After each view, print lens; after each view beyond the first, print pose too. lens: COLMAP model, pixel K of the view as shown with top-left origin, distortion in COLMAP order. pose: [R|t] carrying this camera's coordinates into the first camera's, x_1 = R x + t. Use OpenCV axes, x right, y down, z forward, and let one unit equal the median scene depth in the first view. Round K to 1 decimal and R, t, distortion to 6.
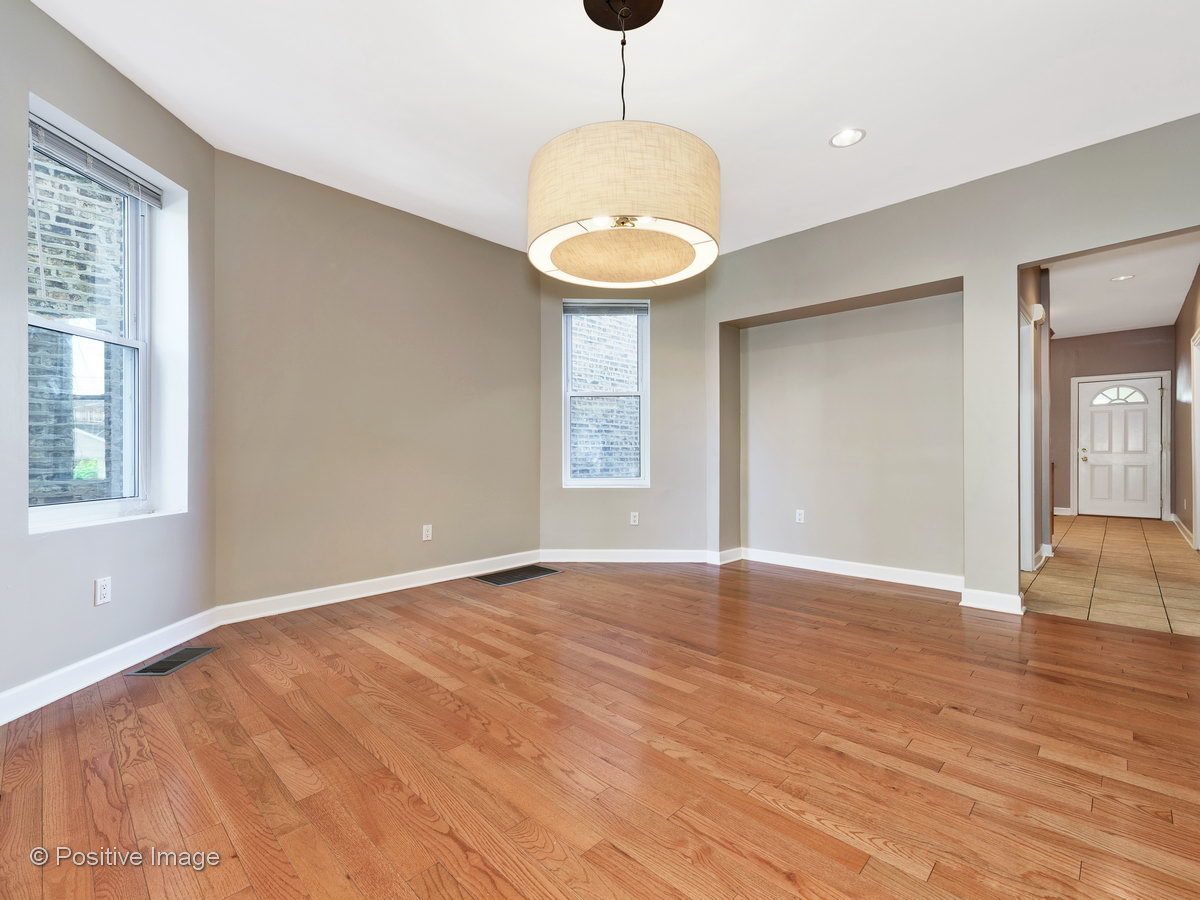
lens RADIAL K [[559.6, 0, 596.4], [0, 559.6, 452.0], [0, 0, 1]] dist [0.018020, -0.000168]
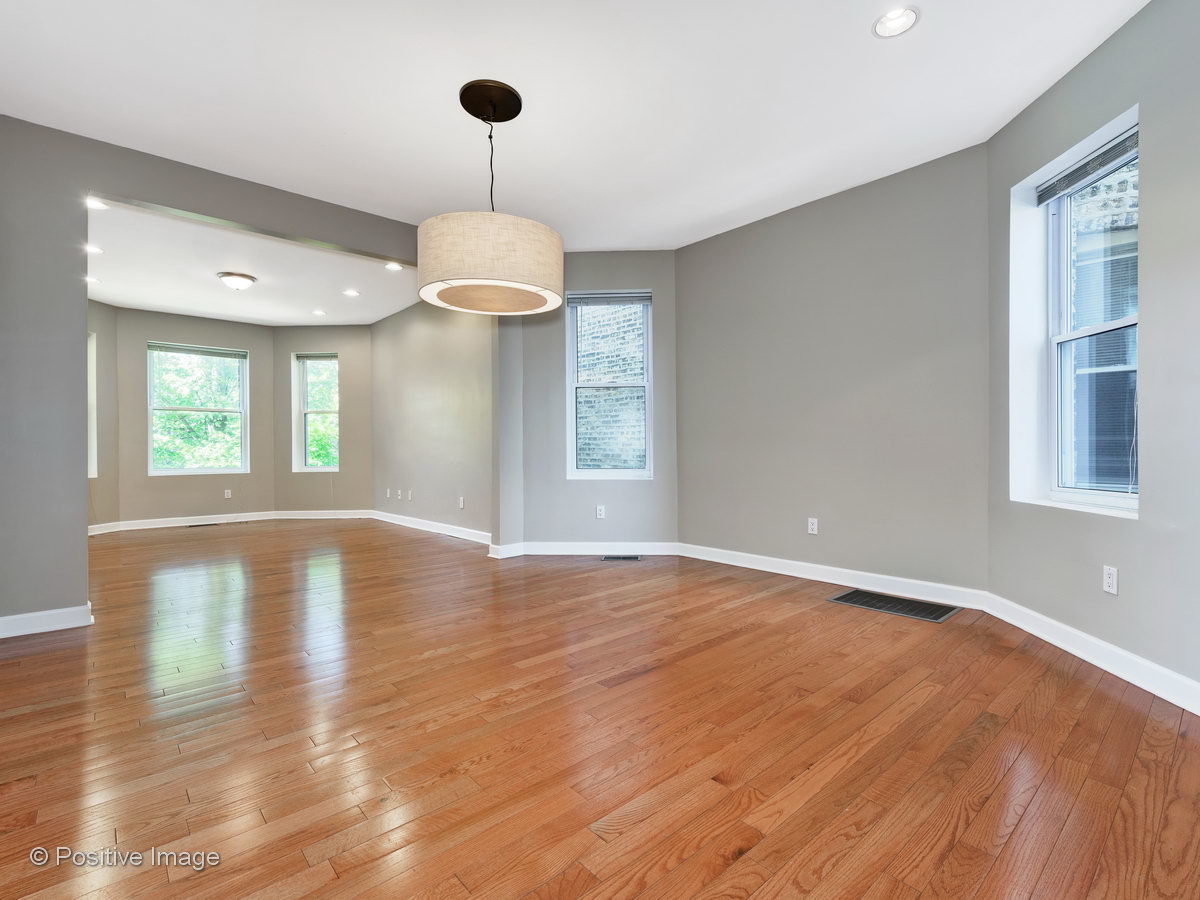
lens RADIAL K [[559.6, 0, 596.4], [0, 559.6, 452.0], [0, 0, 1]] dist [0.018020, -0.000168]
pose [[-0.086746, 0.016679, -0.996091, 0.995516], [0.005224, 0.999854, 0.016287, -0.006324], [0.996217, -0.003790, -0.086820, 1.001861]]
